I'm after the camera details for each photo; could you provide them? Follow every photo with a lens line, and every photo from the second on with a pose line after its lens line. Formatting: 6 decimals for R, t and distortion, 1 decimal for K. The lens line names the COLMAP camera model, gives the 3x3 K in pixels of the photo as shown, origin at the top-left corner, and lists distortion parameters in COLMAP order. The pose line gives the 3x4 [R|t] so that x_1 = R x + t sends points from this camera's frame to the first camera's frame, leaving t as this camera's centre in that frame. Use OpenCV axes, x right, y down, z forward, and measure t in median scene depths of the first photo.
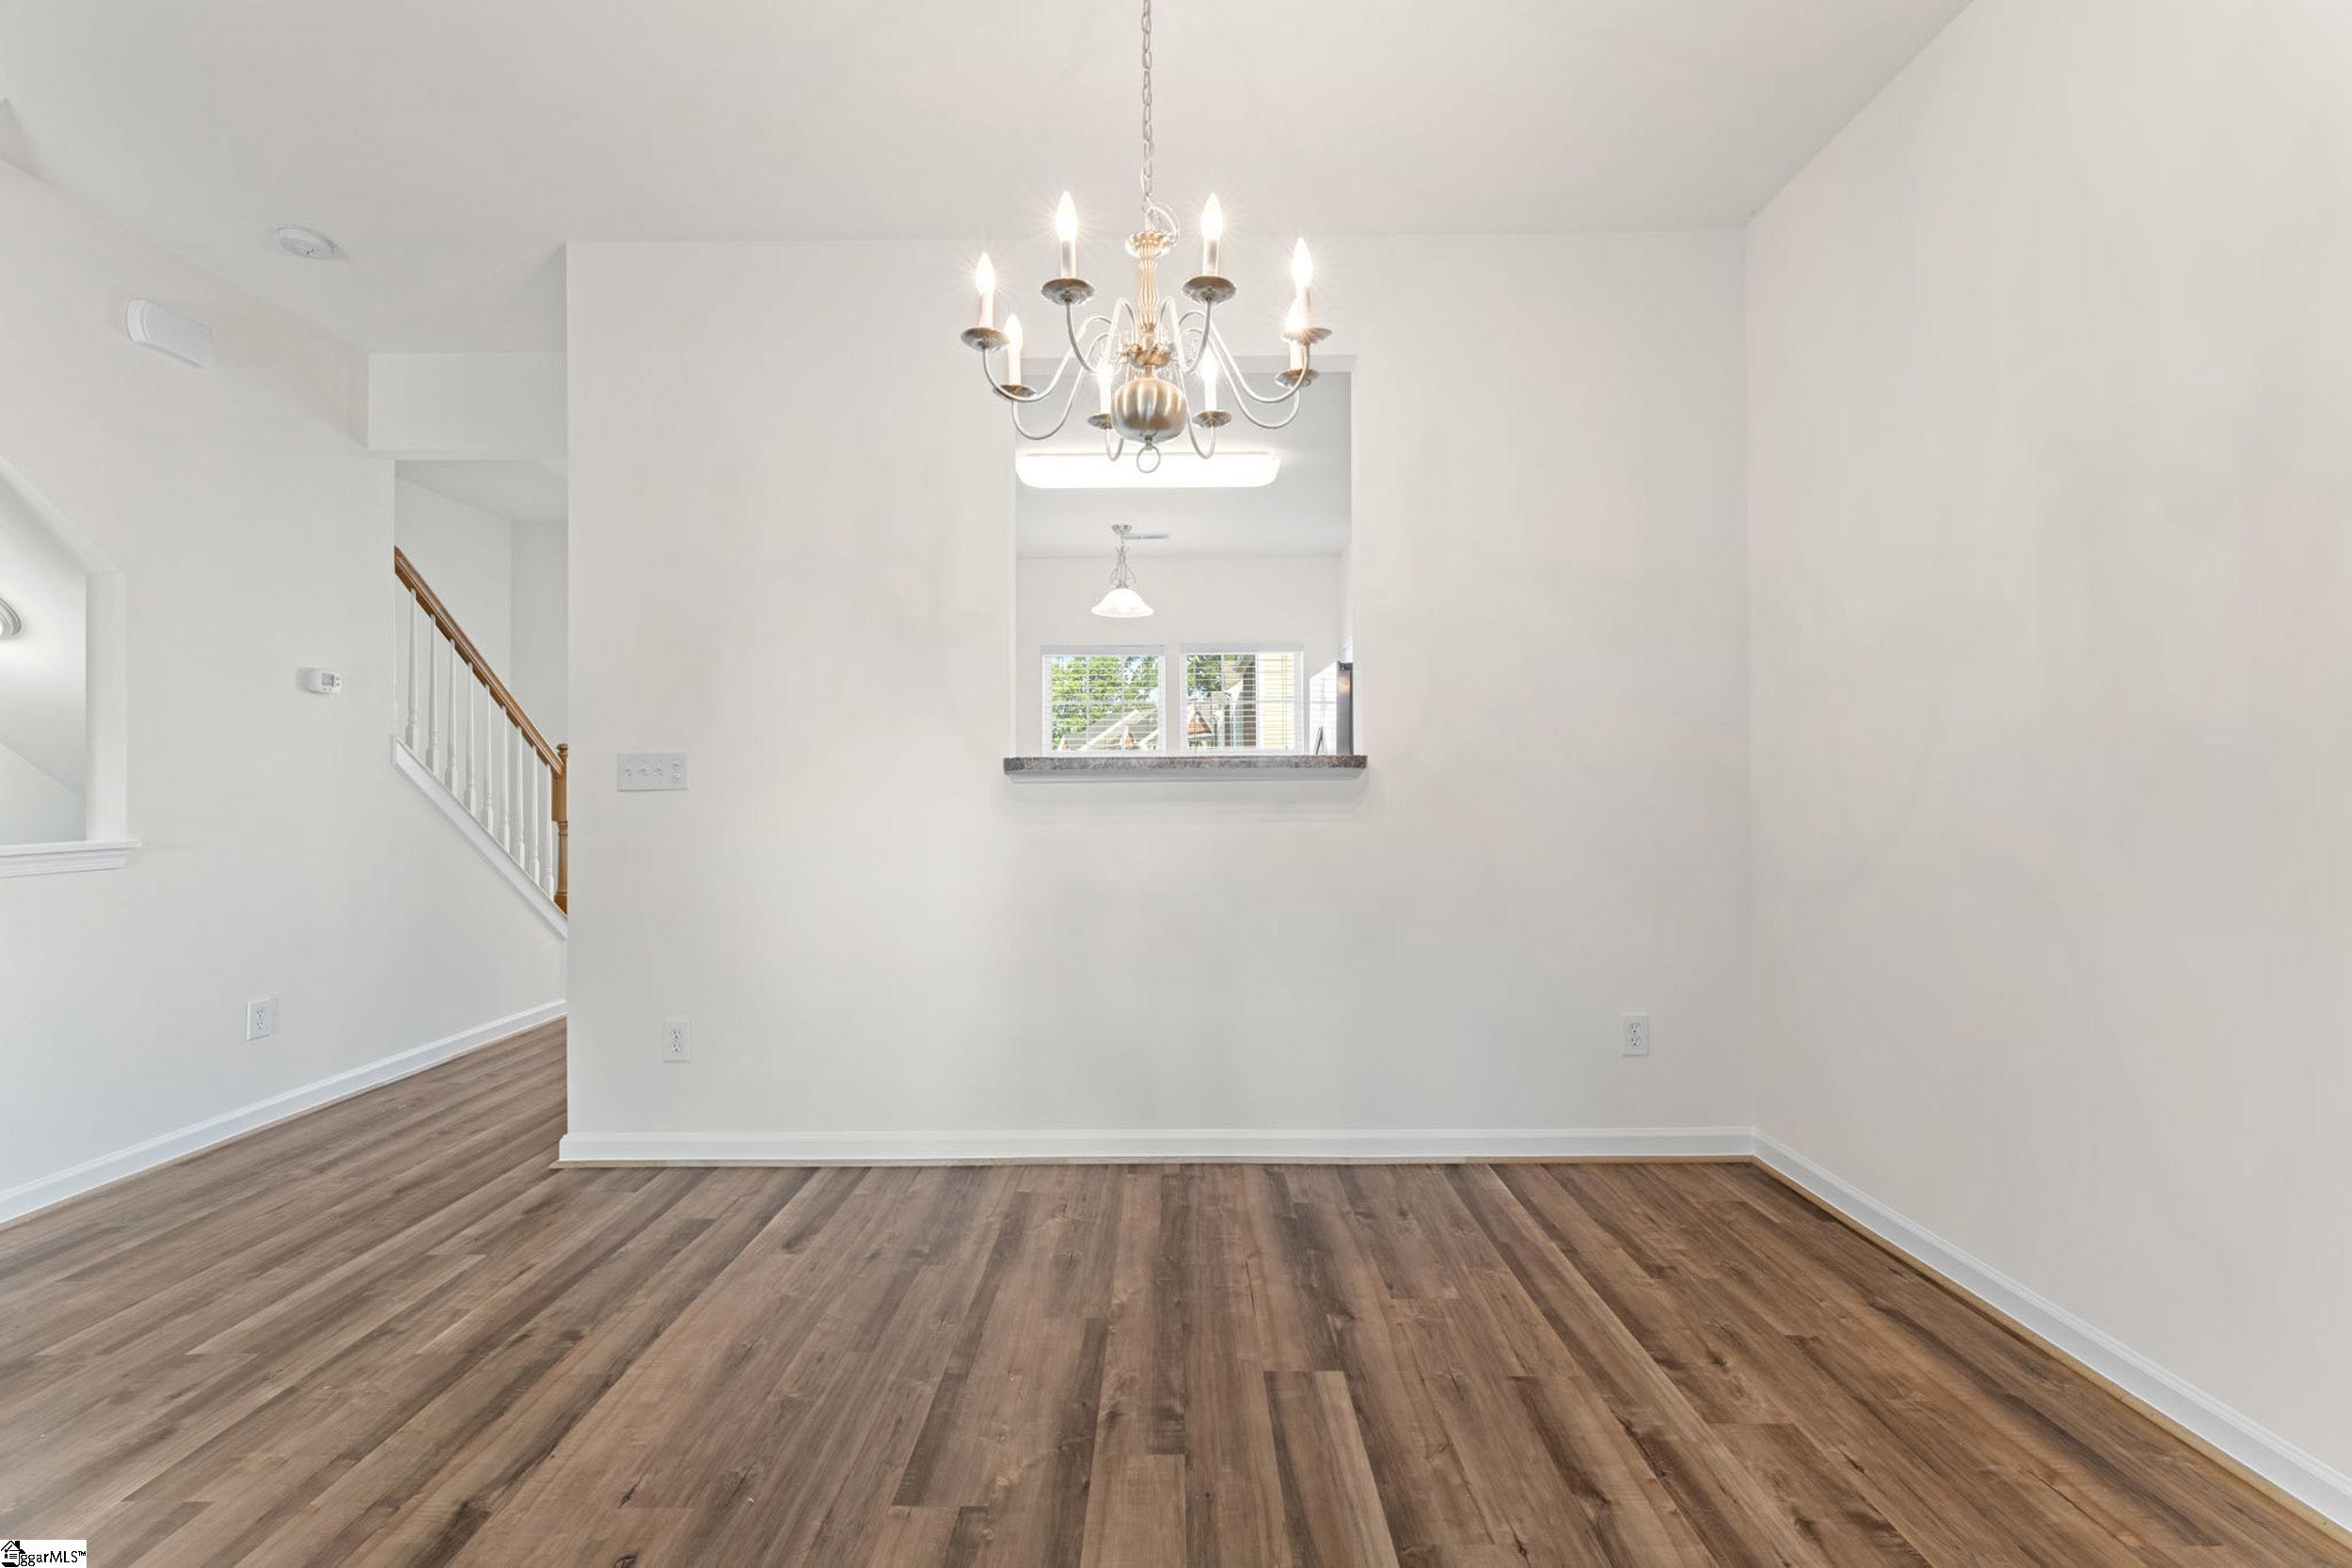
lens RADIAL K [[1010.9, 0, 1180.7], [0, 1010.9, 785.1], [0, 0, 1]] dist [0.004677, 0.000625]
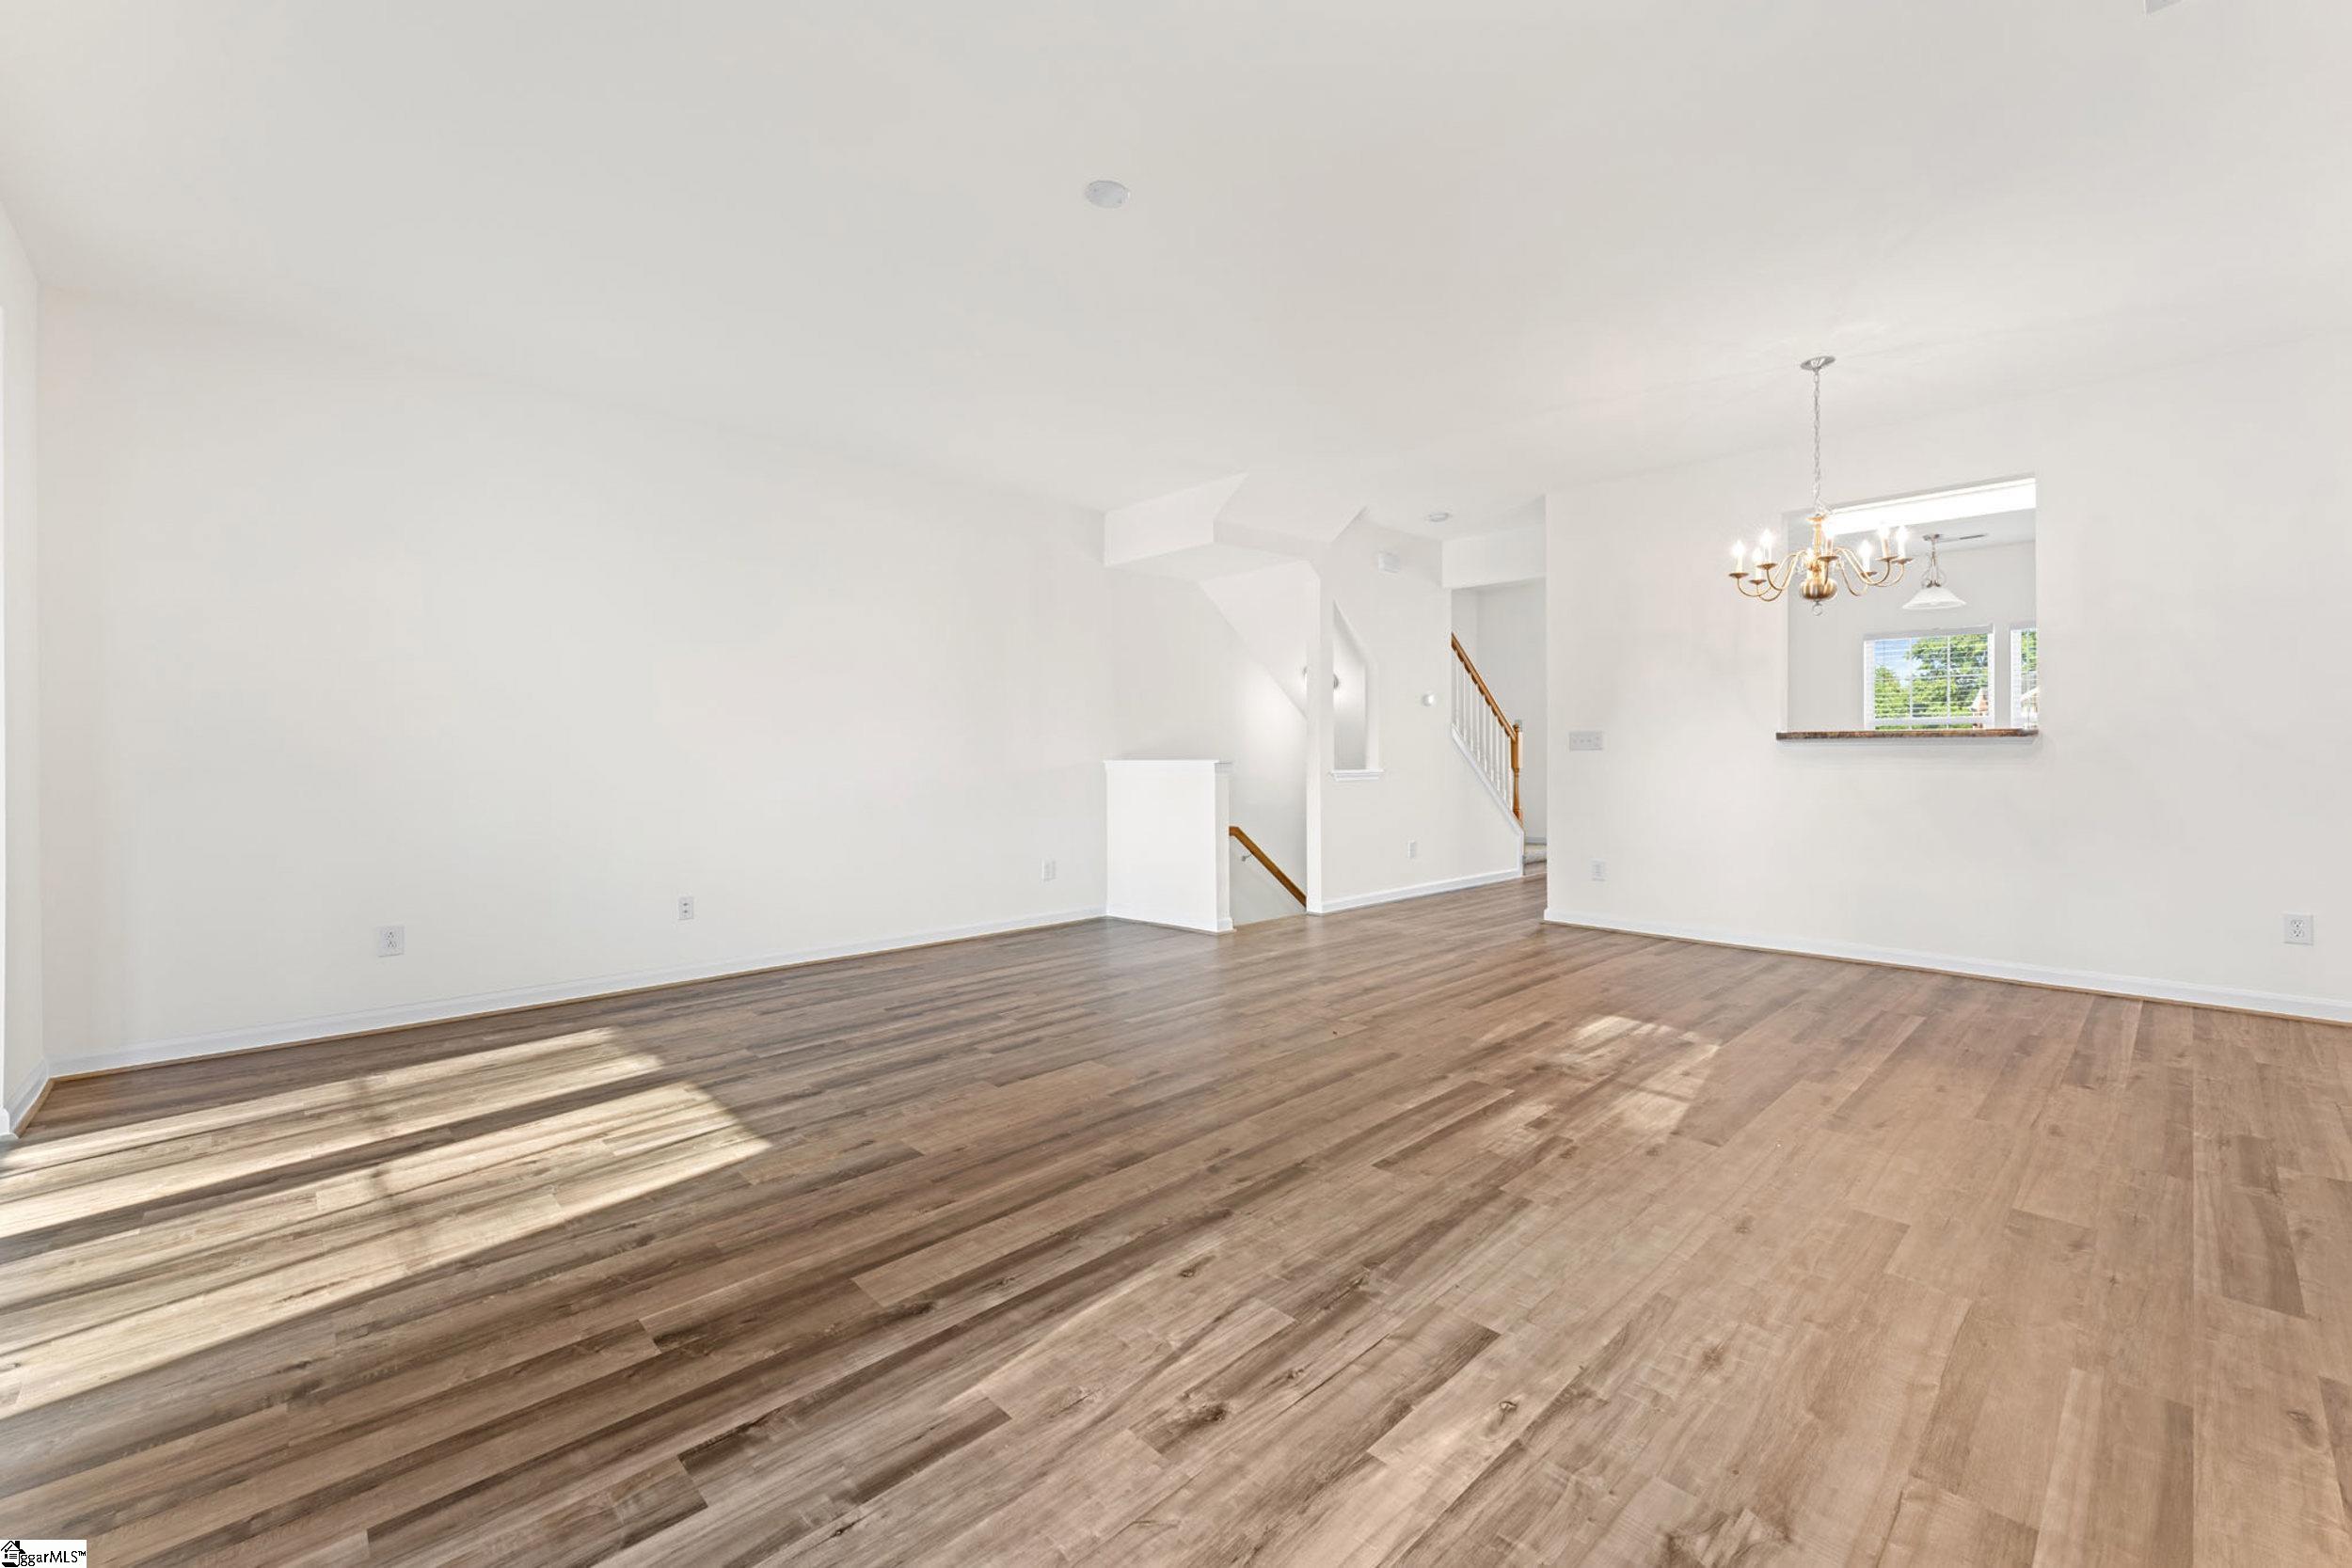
lens RADIAL K [[945.6, 0, 1177.6], [0, 945.6, 767.7], [0, 0, 1]] dist [-0.002727, -0.000338]
pose [[0.679148, 0.011851, -0.733906, 0.512122], [0.004897, 0.999774, 0.020675, -0.005366], [0.733985, -0.017635, 0.678937, -1.426413]]
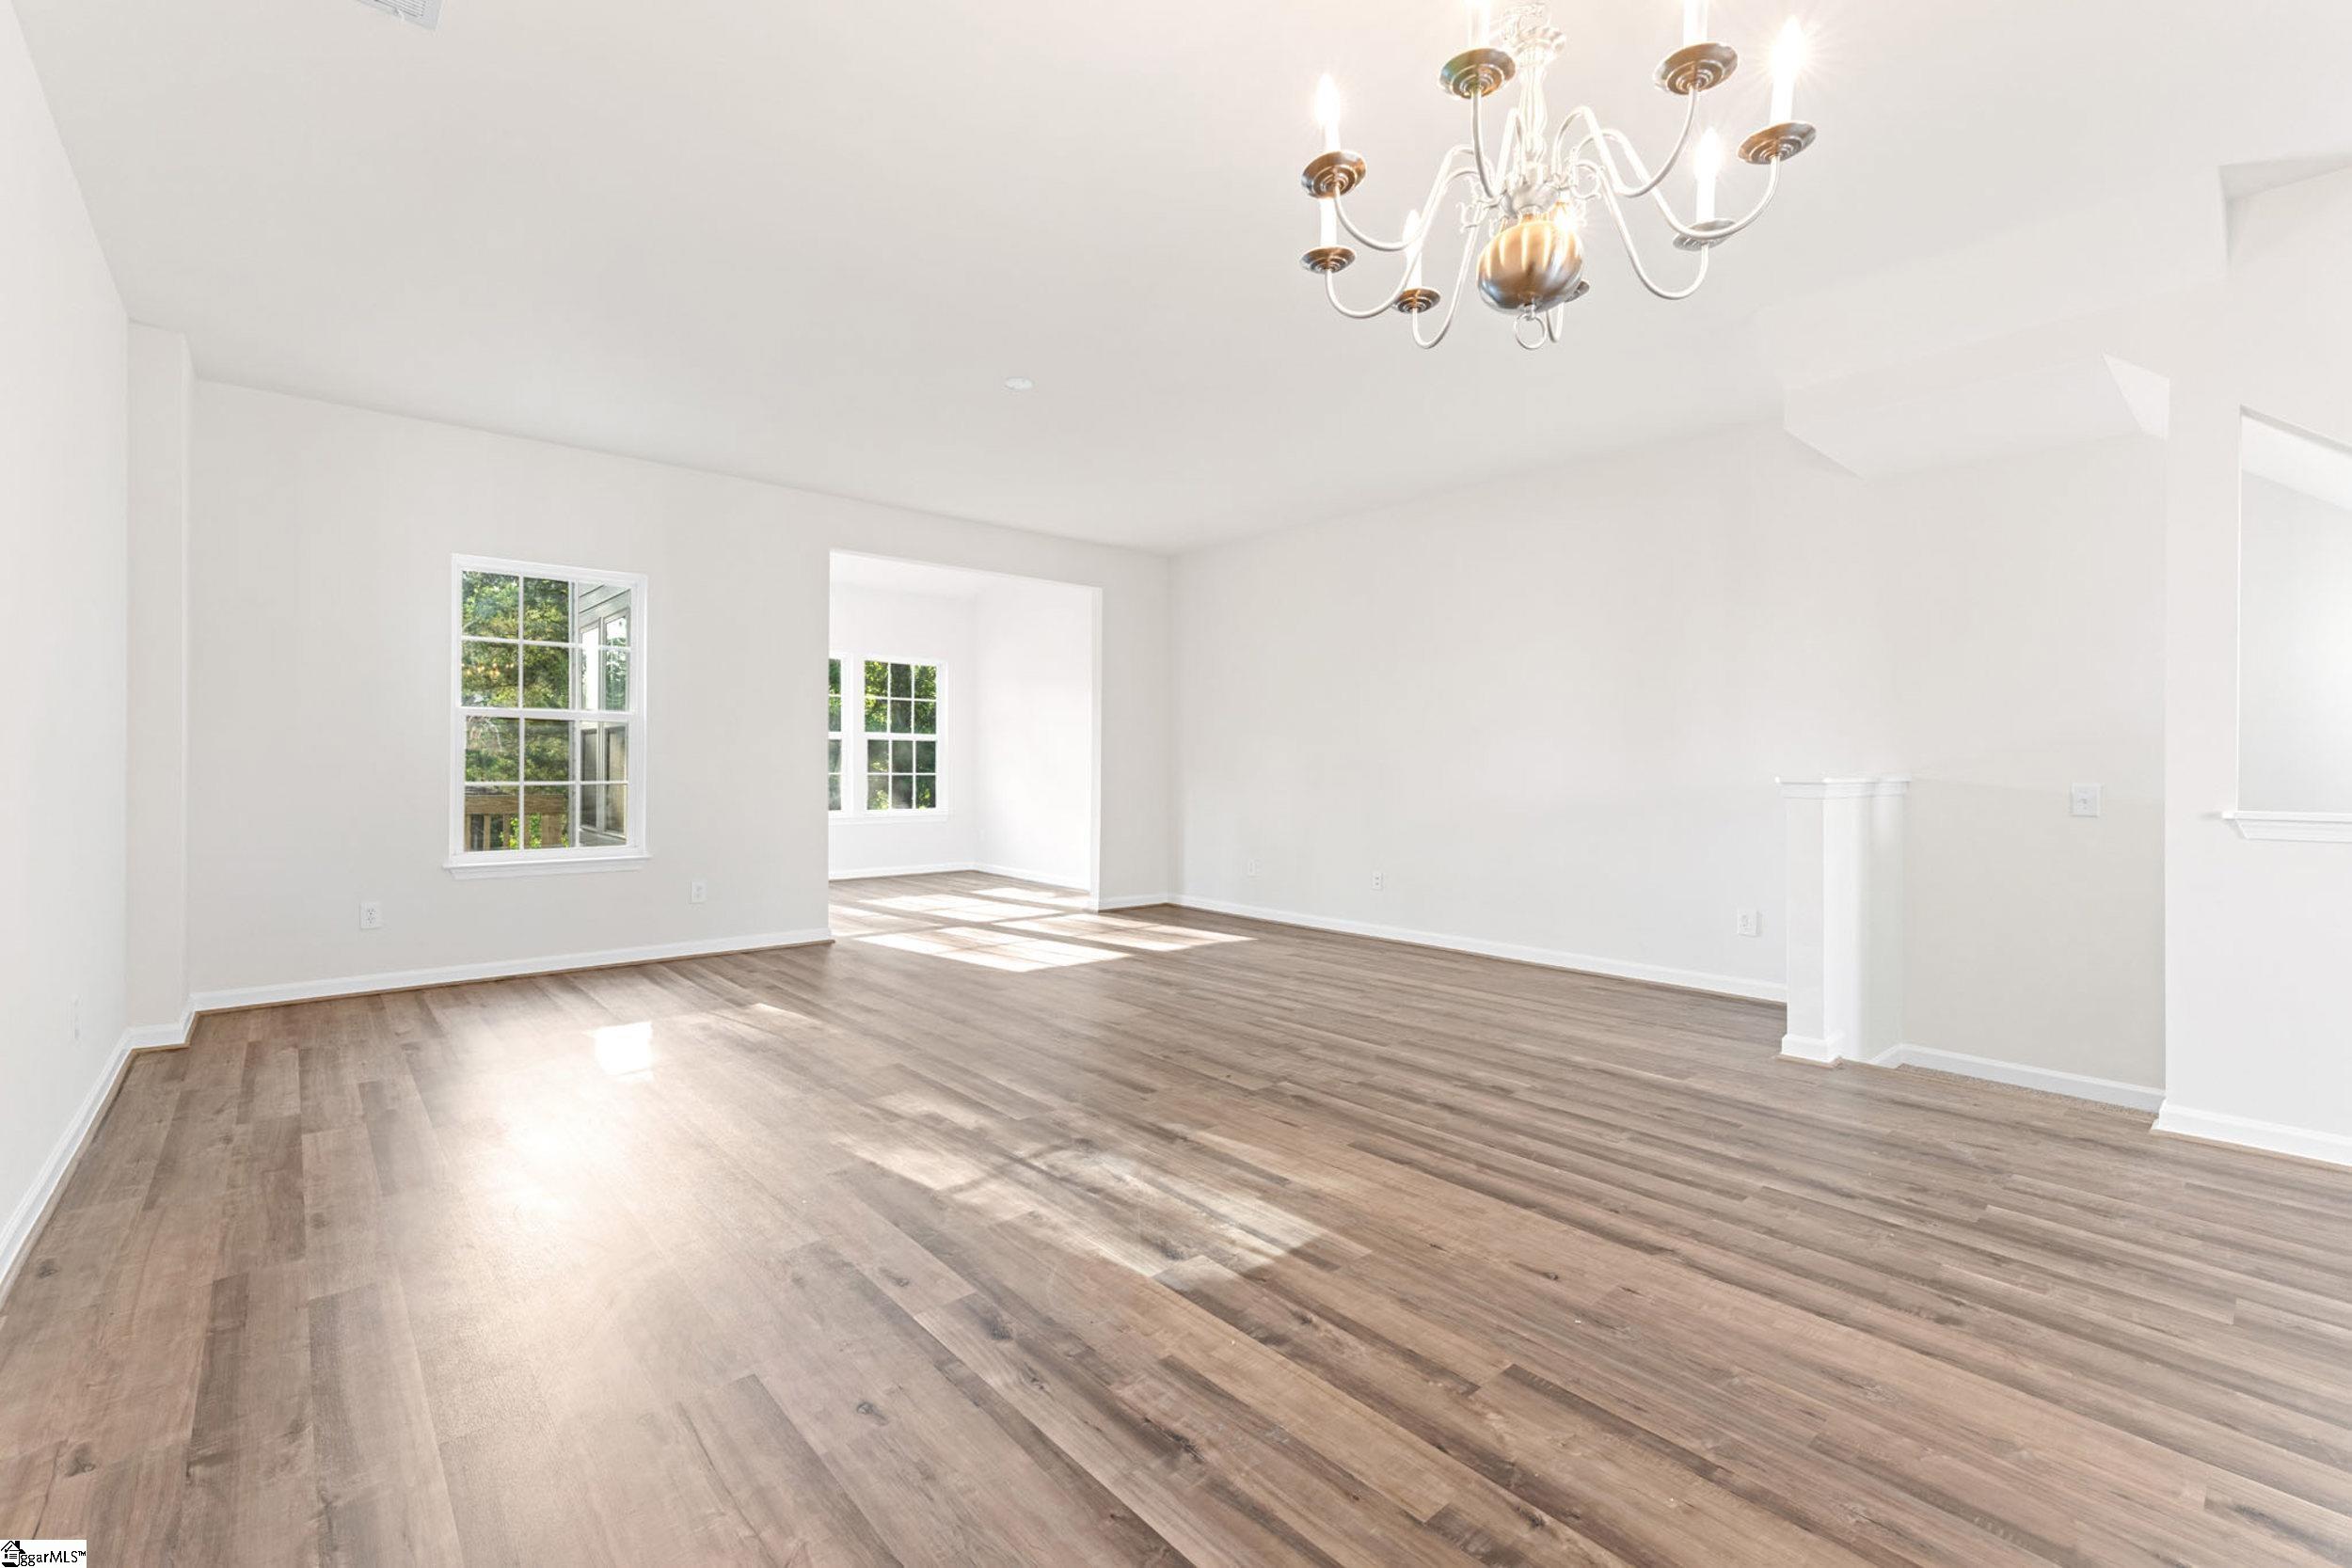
lens RADIAL K [[1010.9, 0, 1181.7], [0, 1010.9, 771.3], [0, 0, 1]] dist [0.004677, 0.000625]
pose [[-0.748385, 0.008294, -0.663213, 0.604176], [0.001586, 0.999941, 0.010716, -0.002205], [0.663263, 0.006968, -0.748354, 1.236656]]
